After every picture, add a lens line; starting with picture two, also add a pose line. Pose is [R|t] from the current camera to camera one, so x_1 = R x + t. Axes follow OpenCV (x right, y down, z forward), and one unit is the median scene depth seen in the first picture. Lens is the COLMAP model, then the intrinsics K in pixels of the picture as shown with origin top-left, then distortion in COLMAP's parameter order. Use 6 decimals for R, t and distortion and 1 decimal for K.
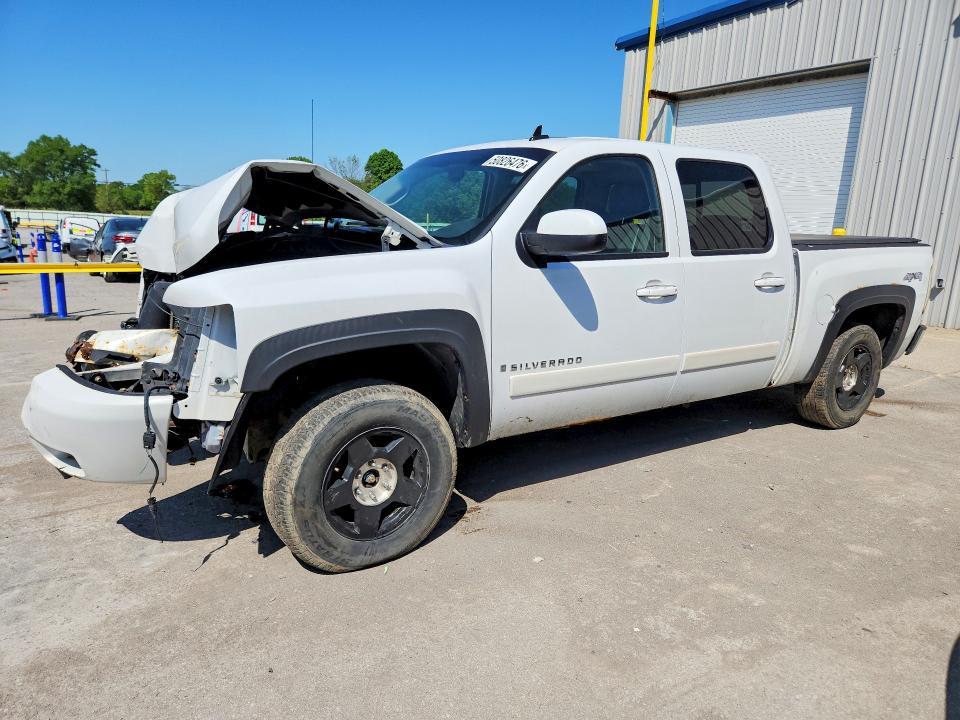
lens RADIAL K [[638.3, 0, 483.2], [0, 638.3, 360.3], [0, 0, 1]] dist [0.073780, -0.069772]
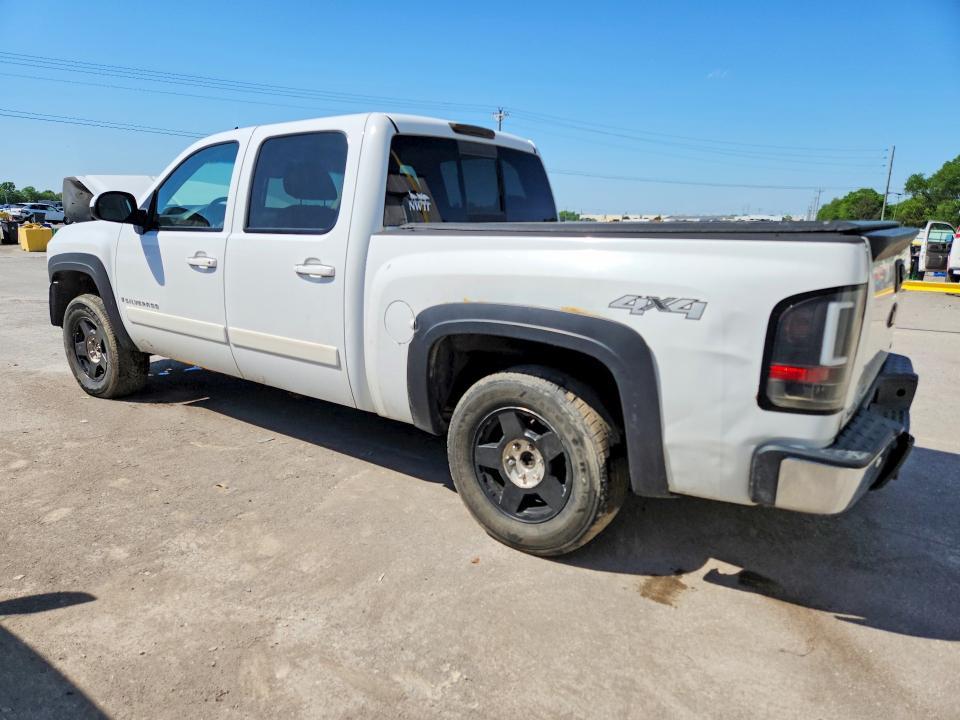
lens RADIAL K [[638.3, 0, 483.2], [0, 638.3, 360.3], [0, 0, 1]] dist [0.073780, -0.069772]
pose [[0.334117, 0.174824, -0.926176, 1.236725], [-0.203395, 0.972868, 0.110263, -0.134926], [0.920324, 0.151539, 0.360610, 0.879321]]
